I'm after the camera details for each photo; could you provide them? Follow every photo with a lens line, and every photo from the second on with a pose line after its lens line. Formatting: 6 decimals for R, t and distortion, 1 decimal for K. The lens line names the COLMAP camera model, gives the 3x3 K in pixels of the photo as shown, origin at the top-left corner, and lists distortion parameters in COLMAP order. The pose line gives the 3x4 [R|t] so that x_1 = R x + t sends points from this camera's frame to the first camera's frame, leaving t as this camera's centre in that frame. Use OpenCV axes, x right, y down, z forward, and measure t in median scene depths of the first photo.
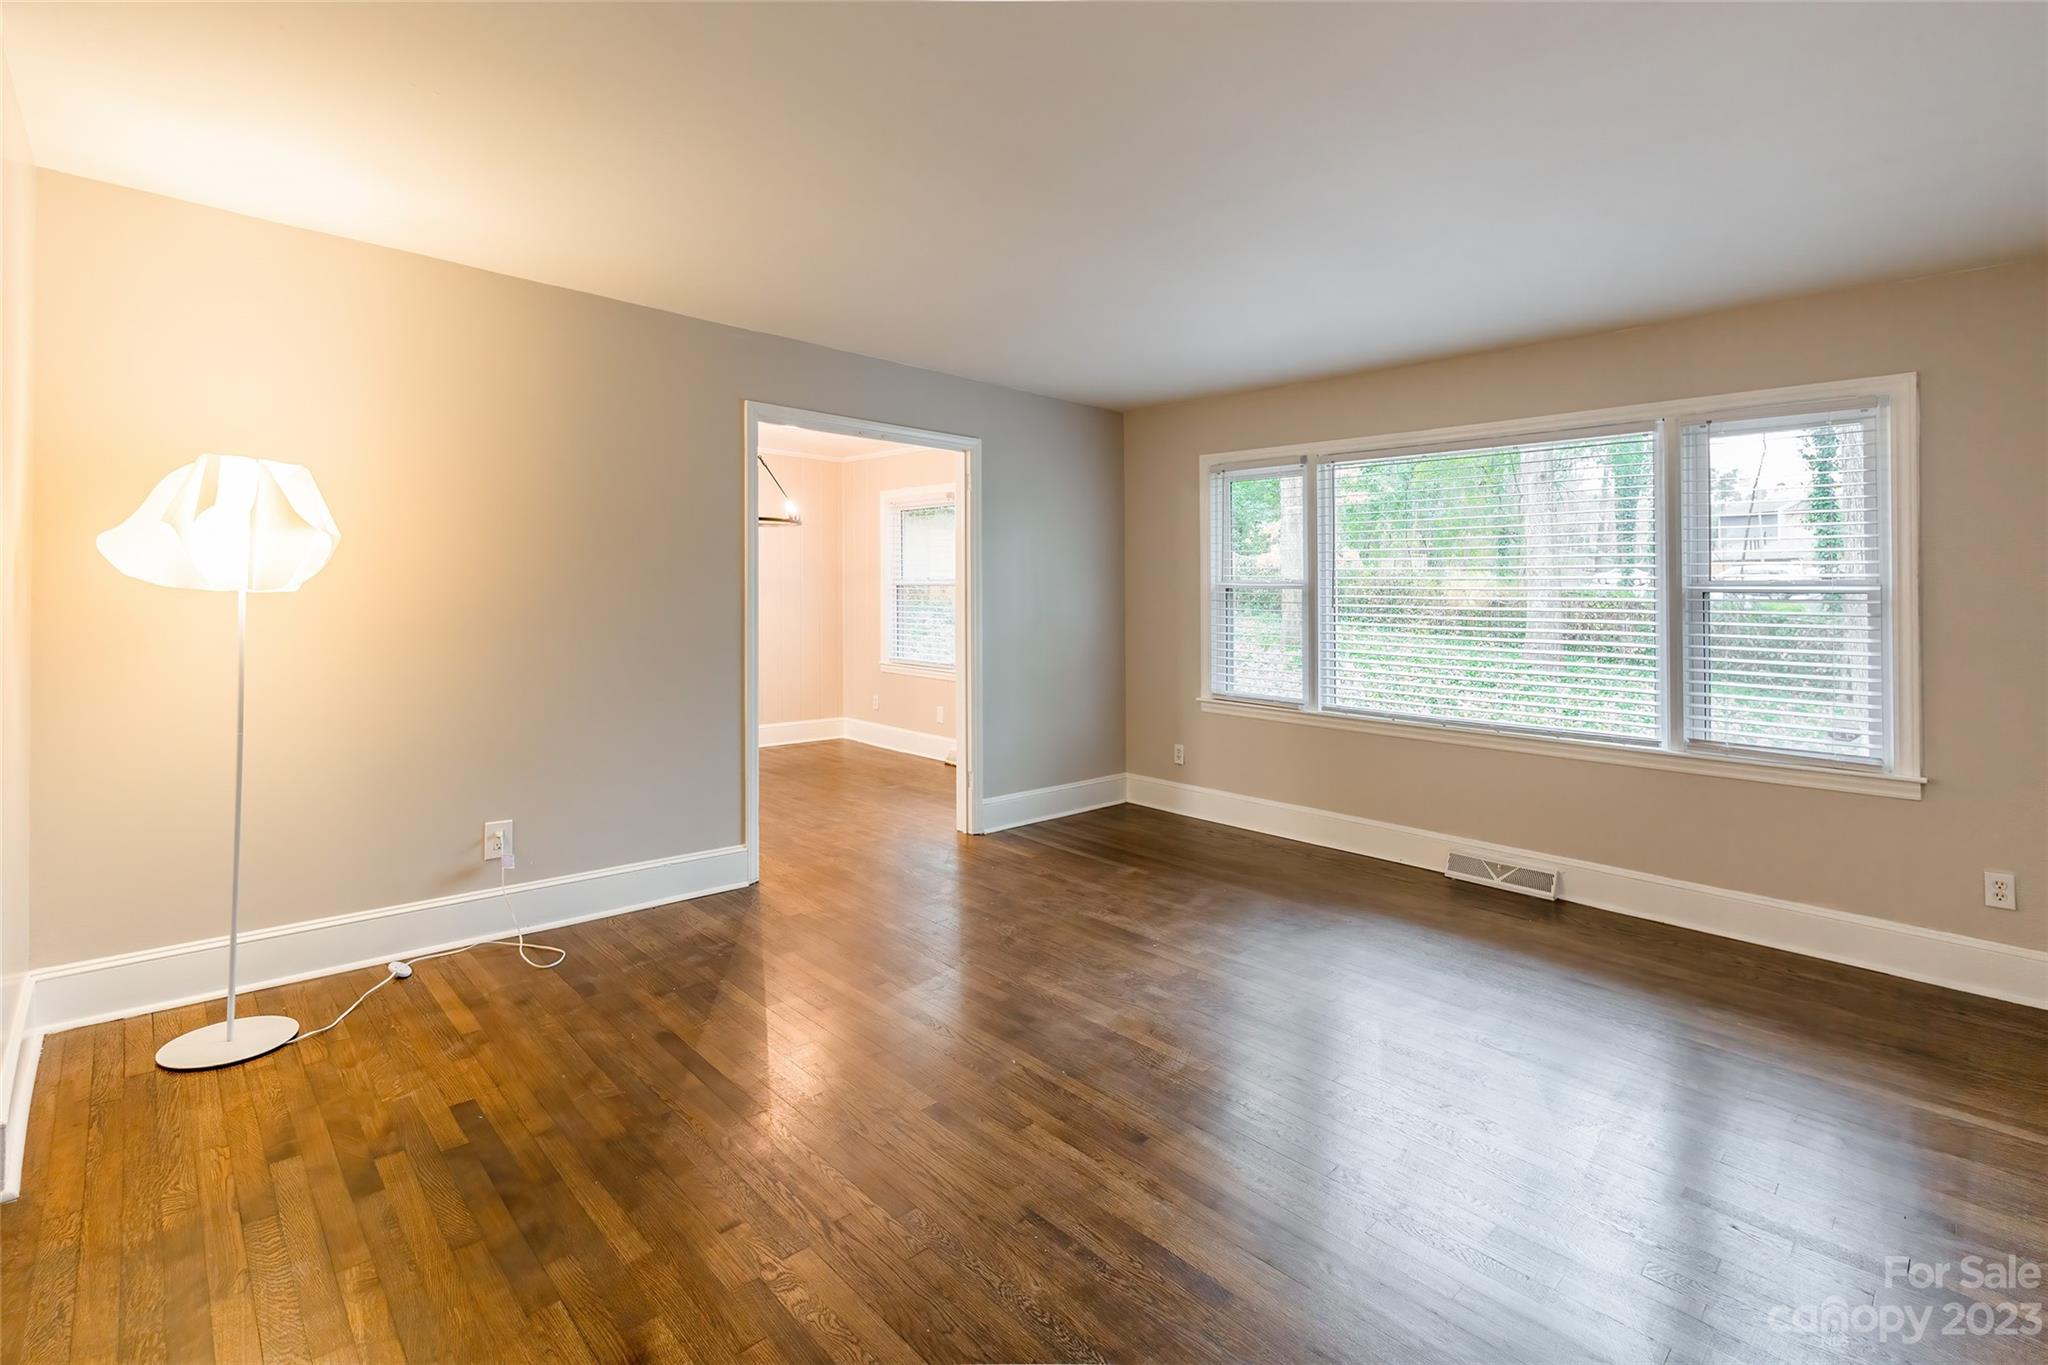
lens RADIAL K [[943.6, 0, 1016.4], [0, 943.6, 594.0], [0, 0, 1]] dist [-0.009594, 0.001427]
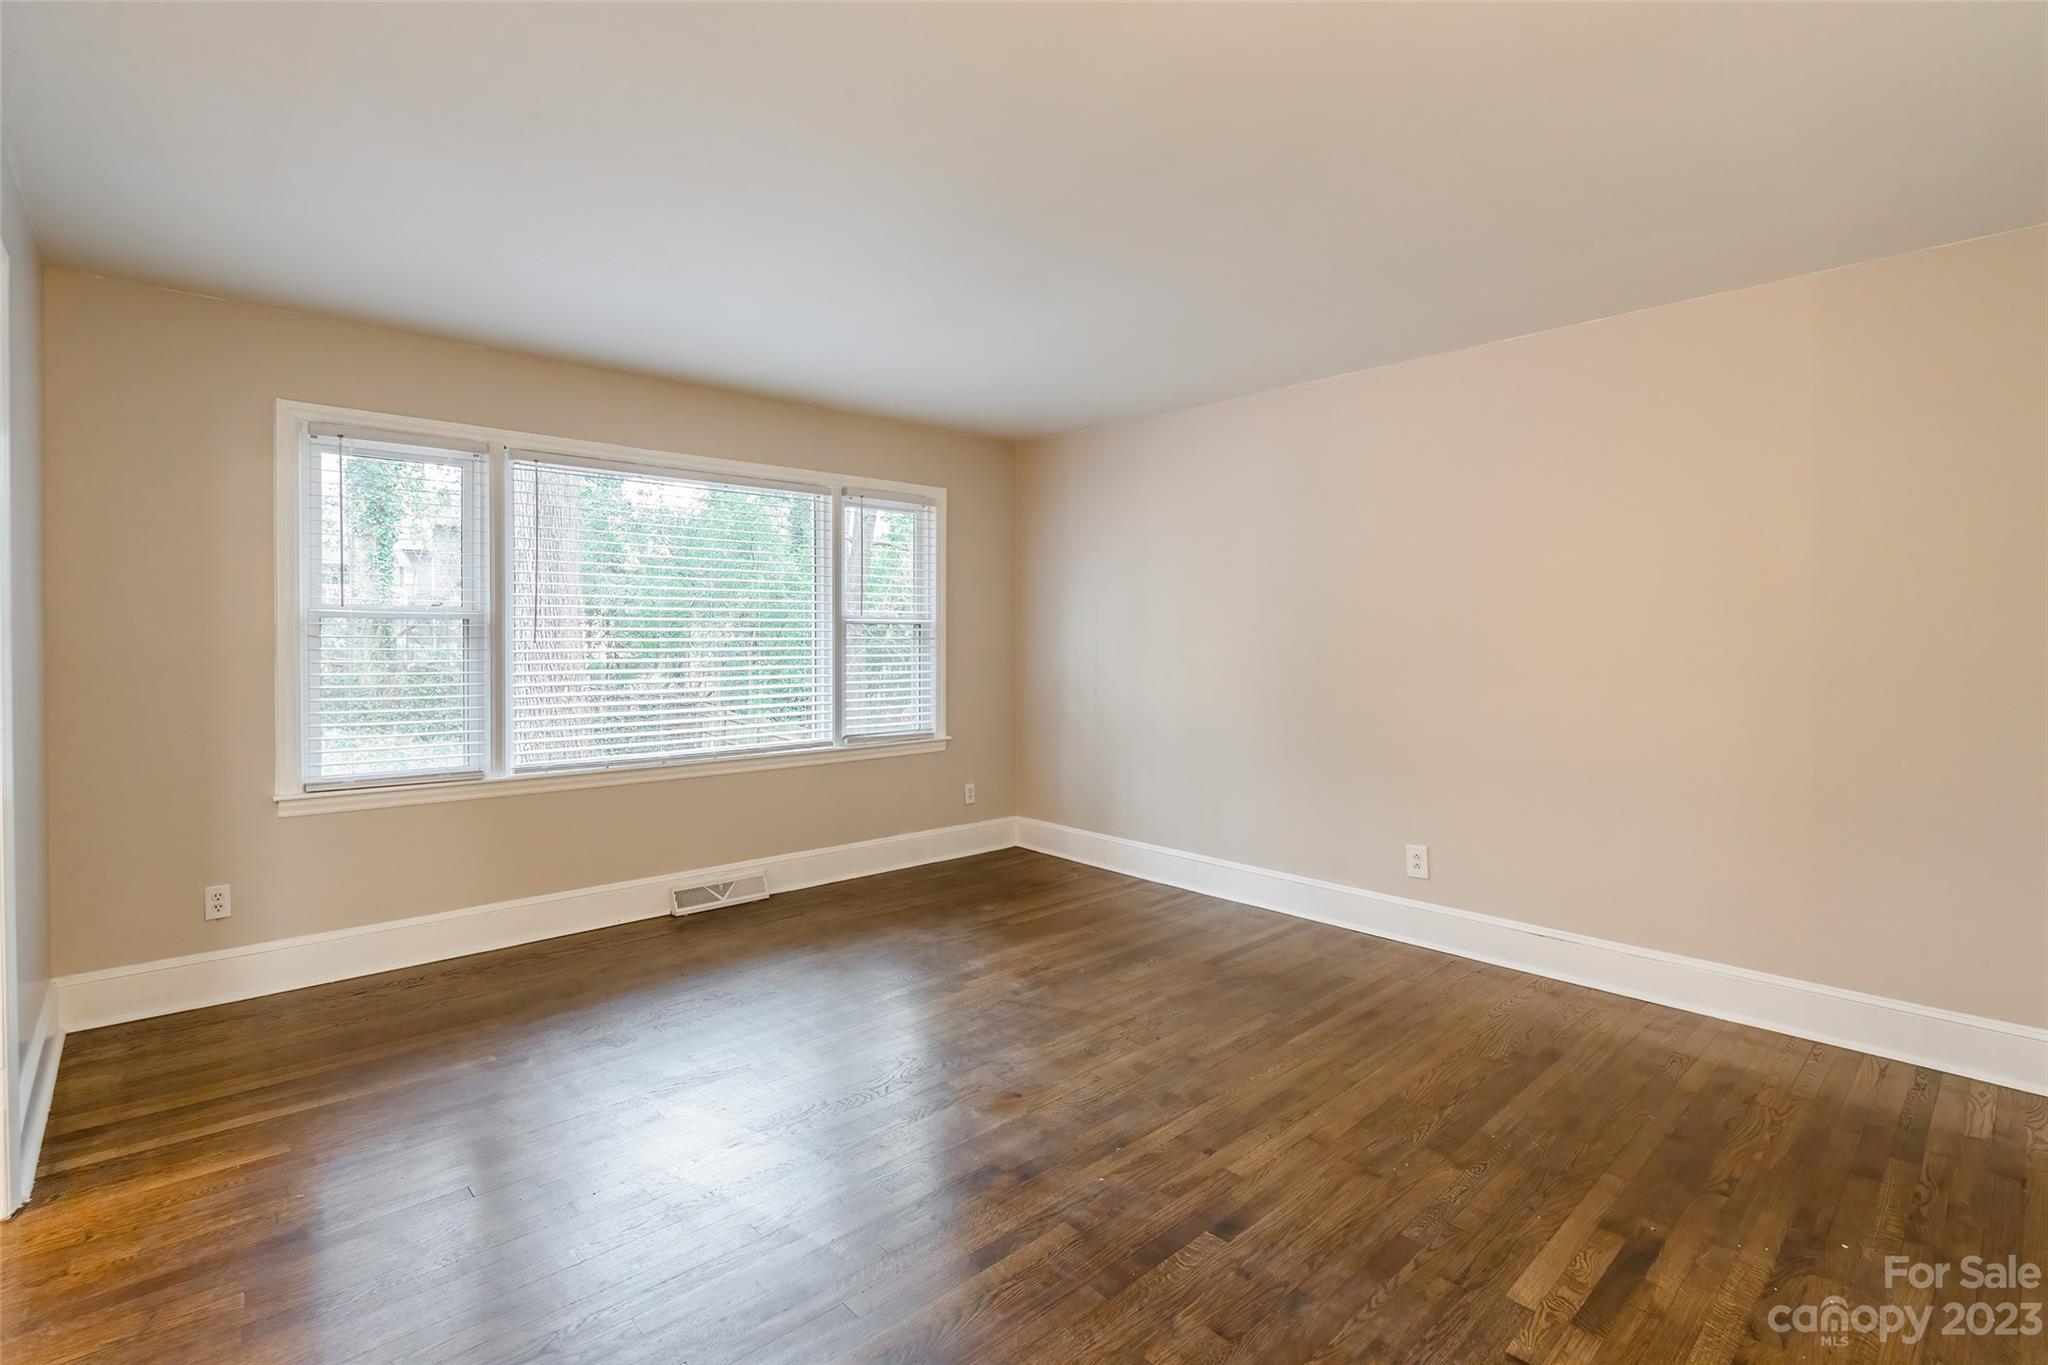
lens RADIAL K [[943.6, 0, 1033.4], [0, 943.6, 632.8], [0, 0, 1]] dist [-0.009594, 0.001427]
pose [[0.007268, -0.018511, 0.999802, -0.475862], [-0.007311, 0.999801, 0.018564, -0.012369], [-0.999947, -0.007445, 0.007131, 0.586389]]
